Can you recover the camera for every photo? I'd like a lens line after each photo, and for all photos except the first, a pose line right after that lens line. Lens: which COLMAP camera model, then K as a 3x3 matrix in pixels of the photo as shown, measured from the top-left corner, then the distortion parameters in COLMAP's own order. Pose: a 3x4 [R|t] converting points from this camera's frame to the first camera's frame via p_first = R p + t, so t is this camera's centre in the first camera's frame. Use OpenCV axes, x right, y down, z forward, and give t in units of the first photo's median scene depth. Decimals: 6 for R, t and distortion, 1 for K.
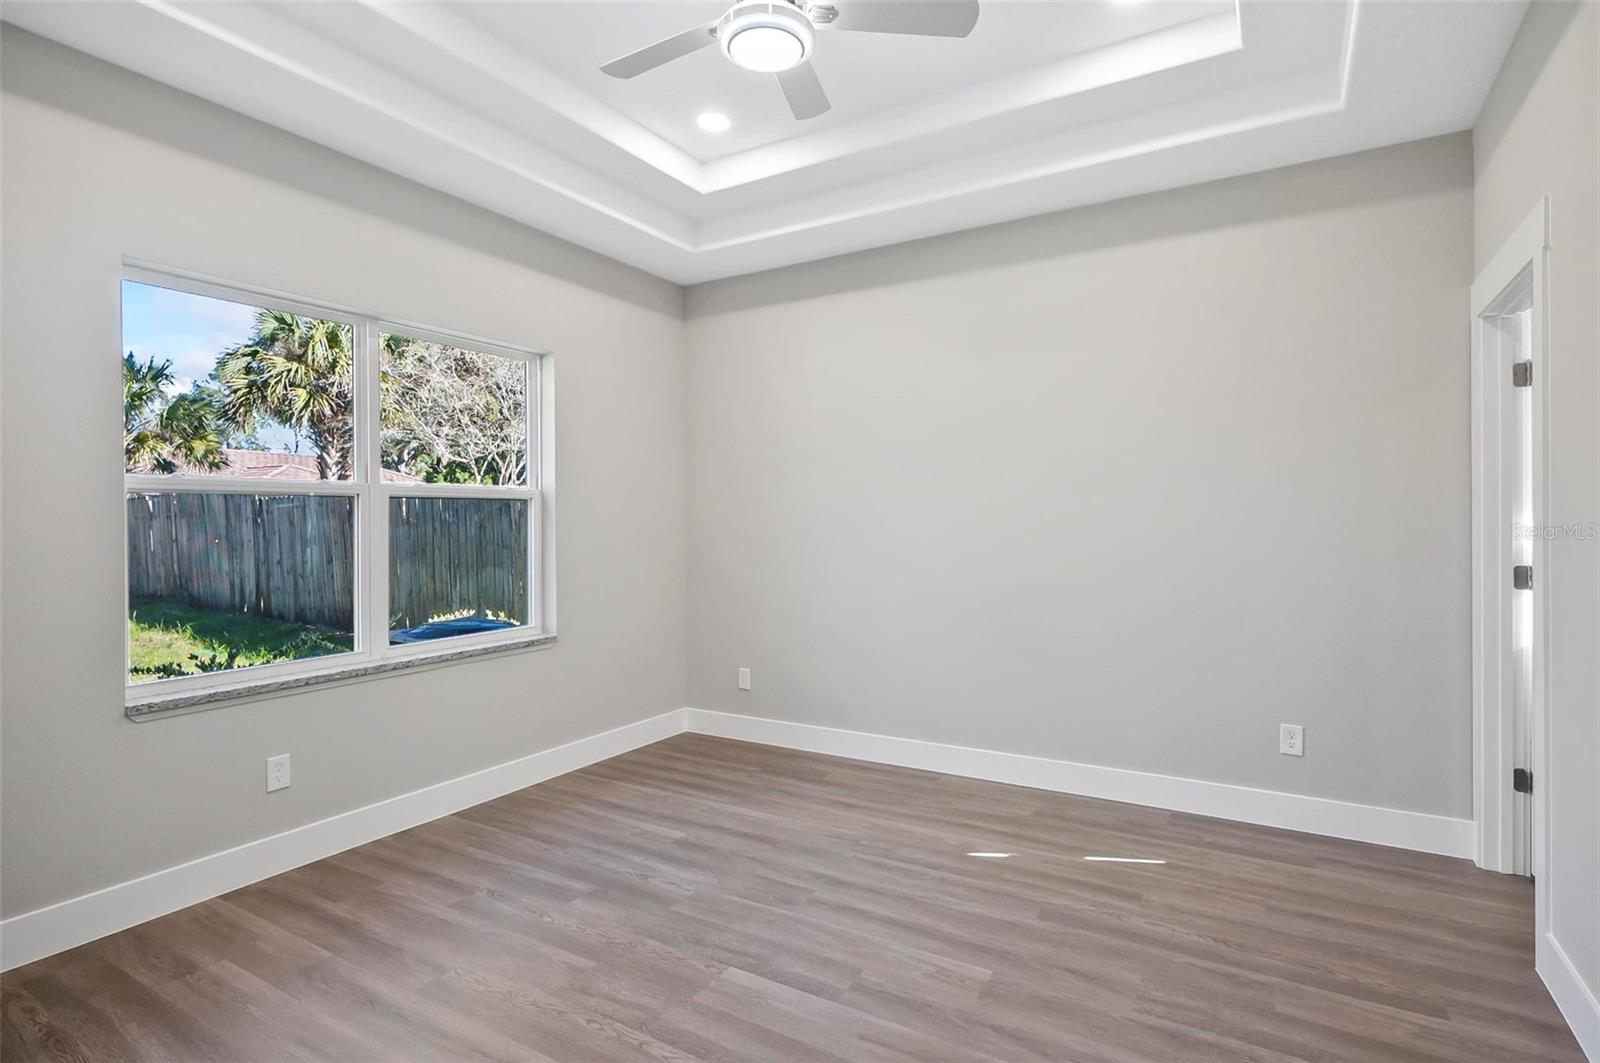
lens RADIAL K [[799.4, 0, 801.3], [0, 799.4, 516.4], [0, 0, 1]] dist [0.001968, 0.000005]
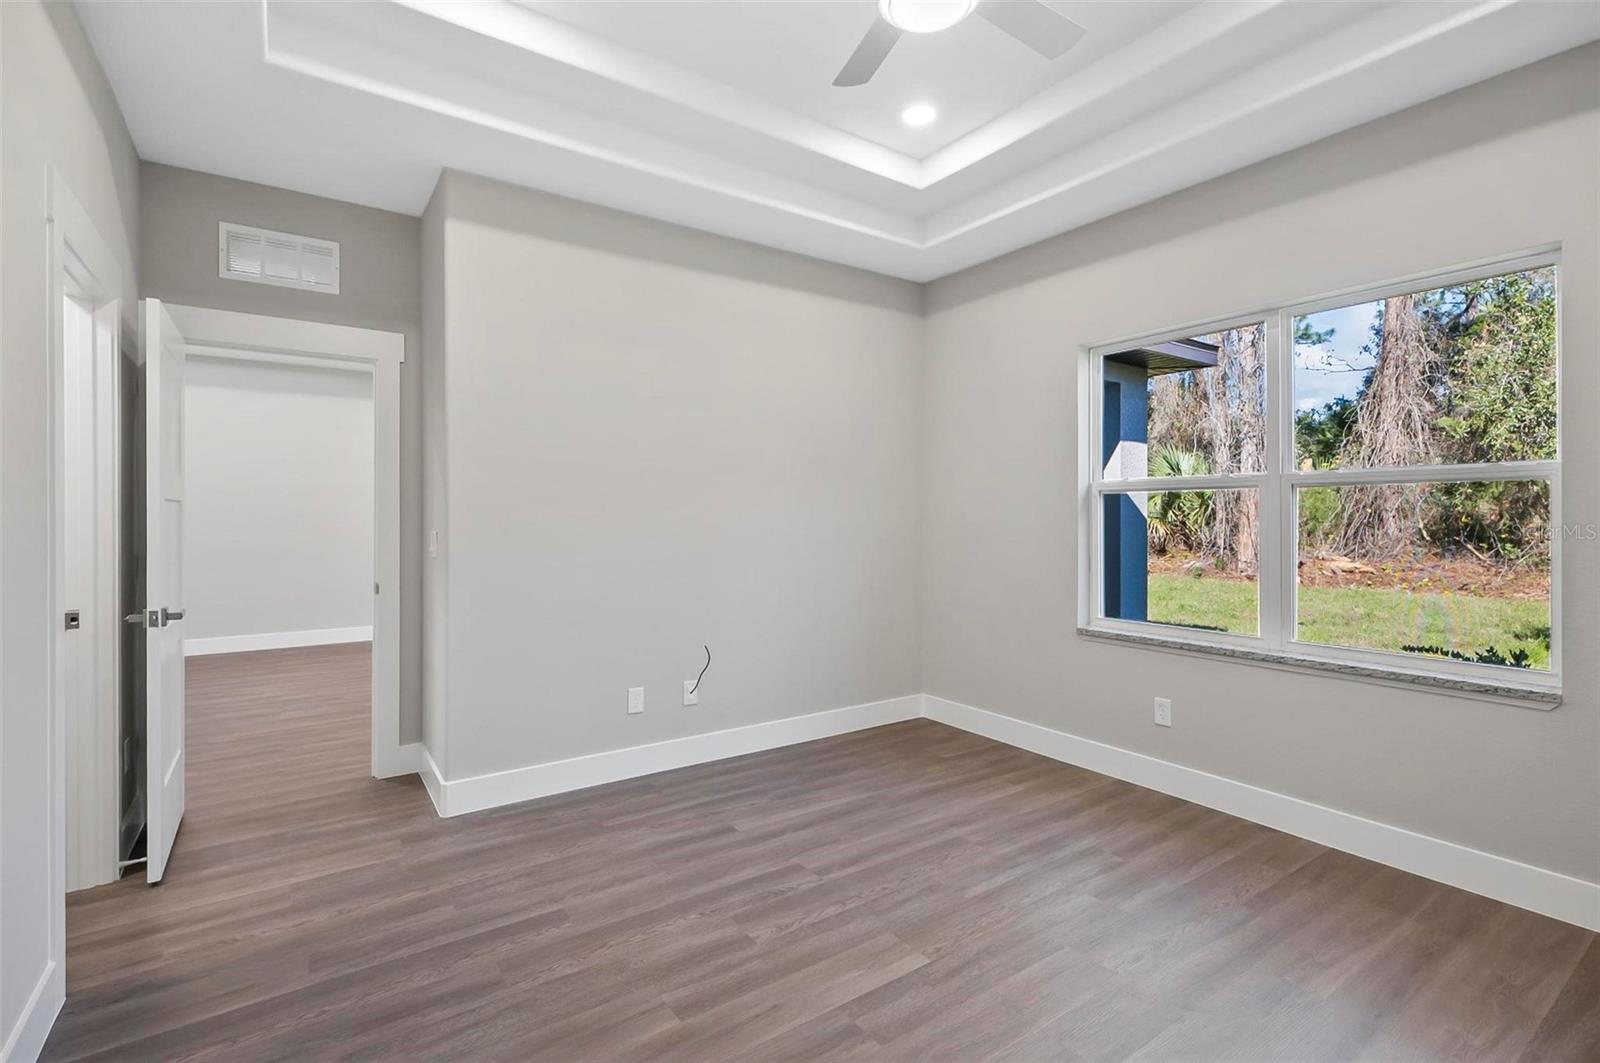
lens RADIAL K [[739.6, 0, 803.1], [0, 739.6, 523.7], [0, 0, 1]] dist [-0.003118, -0.000333]
pose [[-0.410437, 0.011992, -0.911810, 0.694745], [0.005309, 0.999928, 0.010761, 0.012278], [0.911874, -0.000424, -0.410471, 1.068447]]
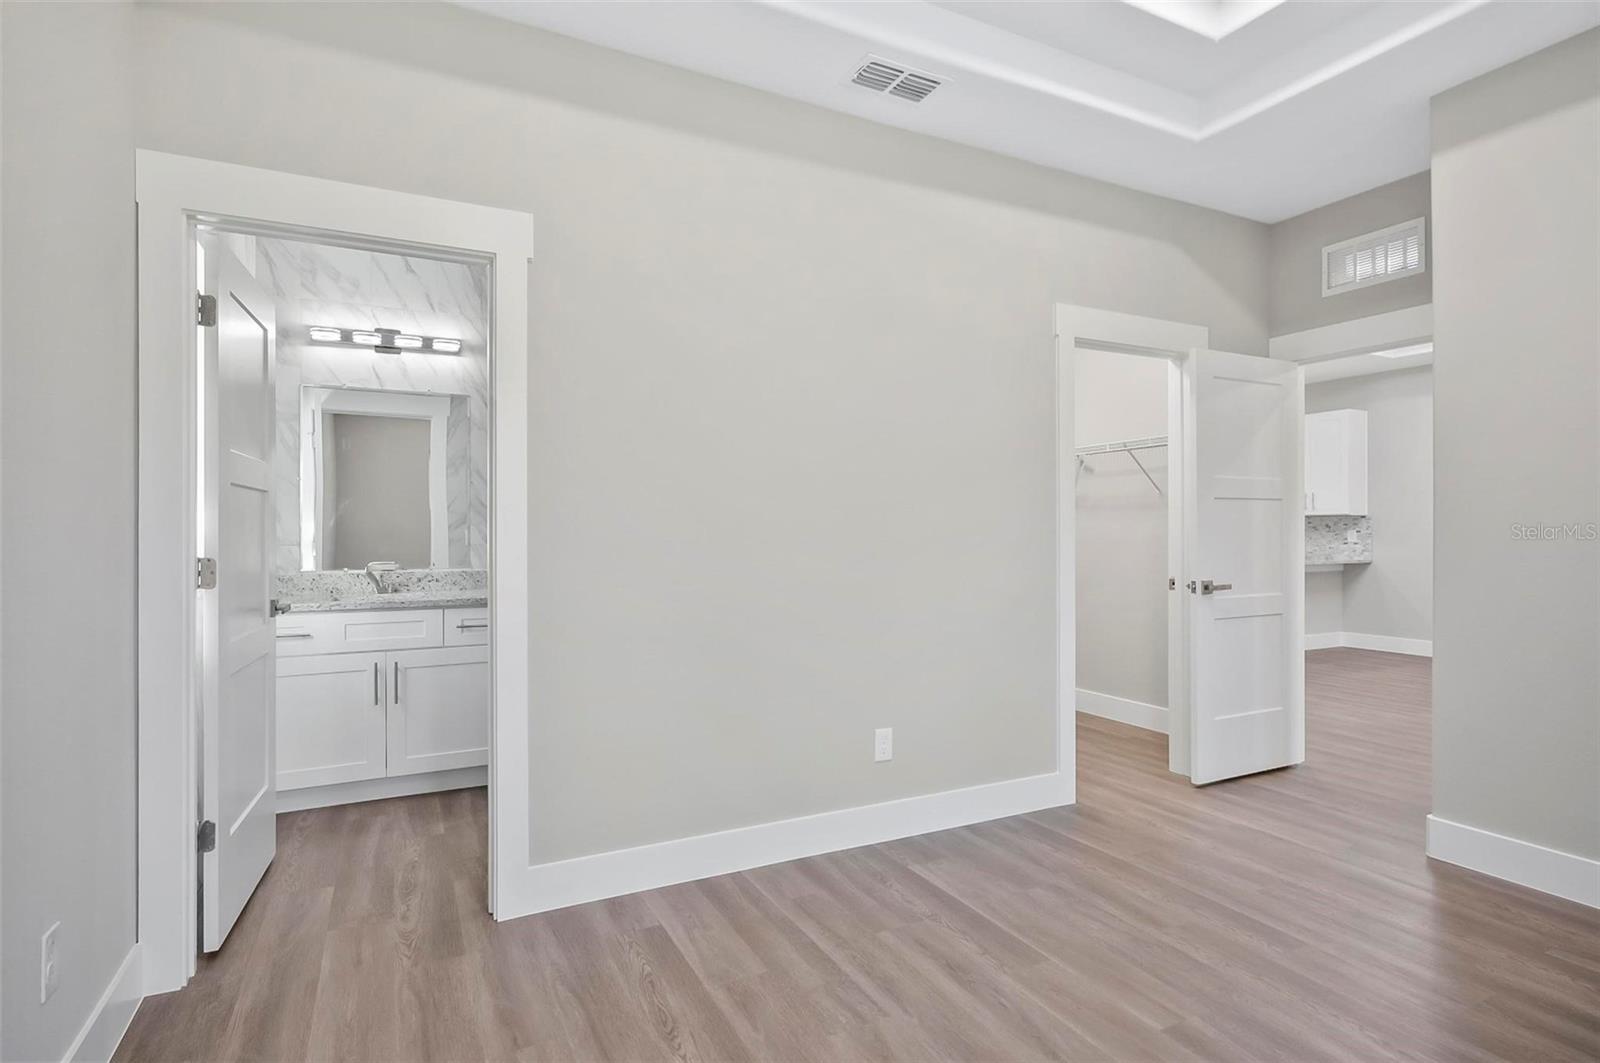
lens RADIAL K [[820.8, 0, 802.0], [0, 820.8, 523.7], [0, 0, 1]] dist [-0.000991, -0.000206]
pose [[-0.848500, 0.002971, 0.529187, -0.008646], [0.002930, 0.999995, -0.000915, 0.030133], [-0.529187, 0.000774, -0.848505, 1.484128]]
